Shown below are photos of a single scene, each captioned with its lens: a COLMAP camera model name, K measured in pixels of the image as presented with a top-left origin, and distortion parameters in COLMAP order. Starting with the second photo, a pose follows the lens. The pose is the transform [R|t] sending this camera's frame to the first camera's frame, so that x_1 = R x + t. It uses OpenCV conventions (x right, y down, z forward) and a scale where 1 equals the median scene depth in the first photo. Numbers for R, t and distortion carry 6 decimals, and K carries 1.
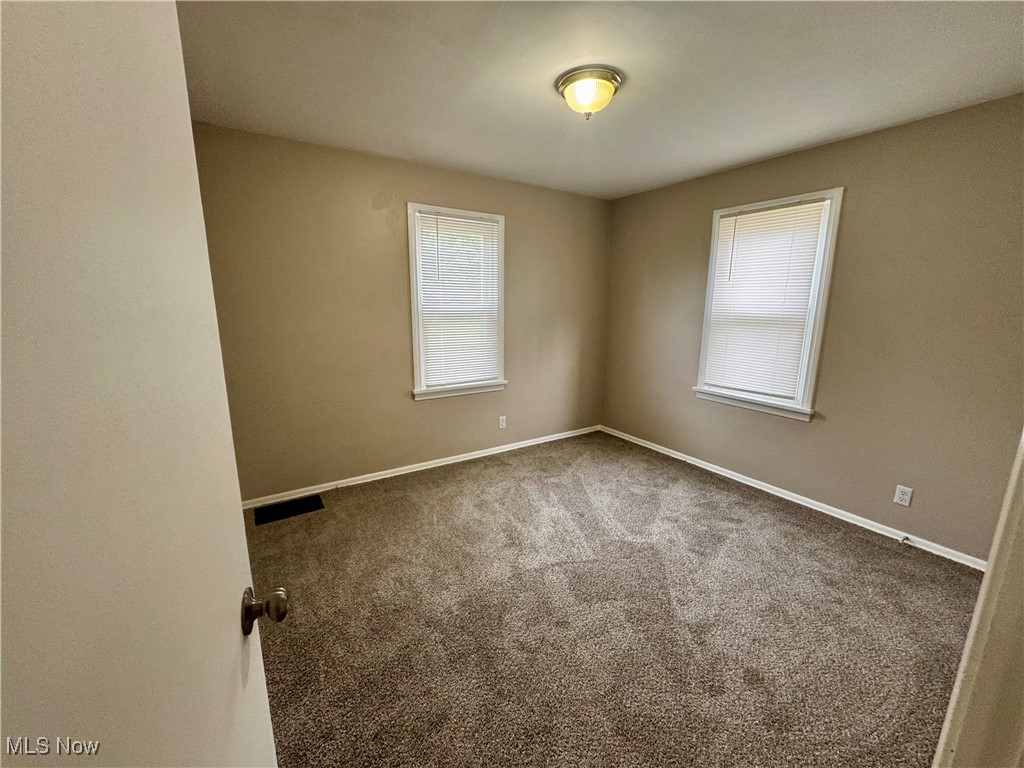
lens RADIAL K [[410.2, 0, 510.5], [0, 410.2, 384.3], [0, 0, 1]] dist [-0.001119, 0.000039]
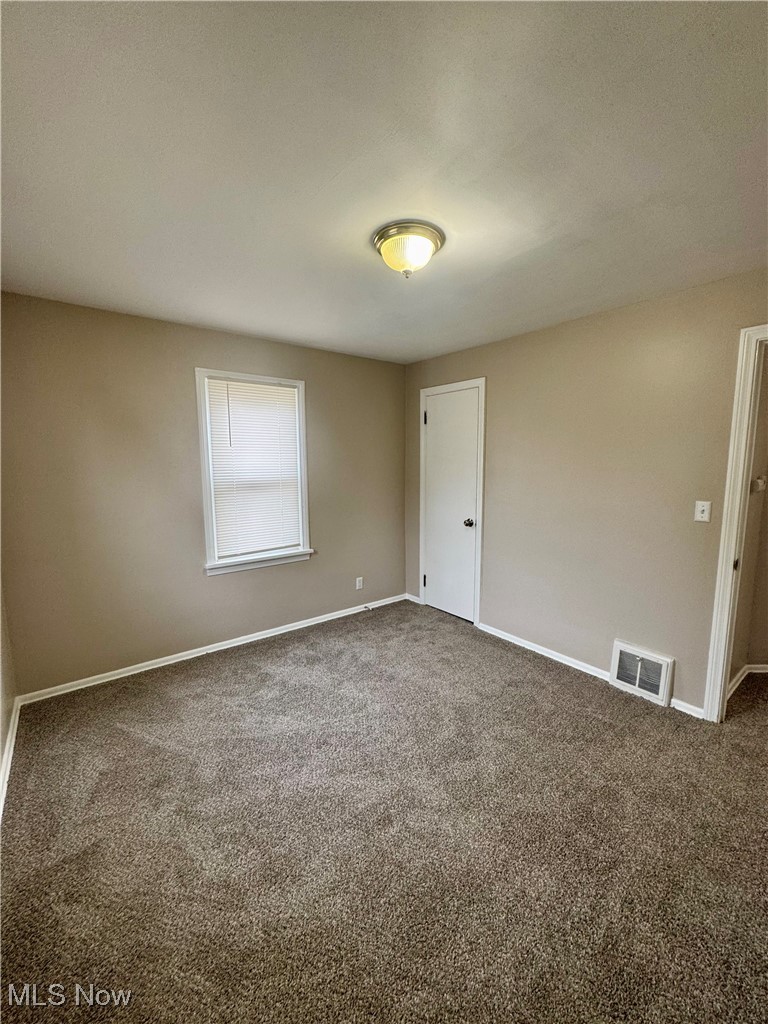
lens RADIAL K [[410.2, 0, 384.0], [0, 410.2, 512.0], [0, 0, 1]] dist [-0.001119, 0.000039]
pose [[-0.093248, -0.130113, 0.987105, -0.478579], [0.203599, 0.967982, 0.146826, -0.171277], [-0.974604, 0.214664, -0.063772, 0.747916]]
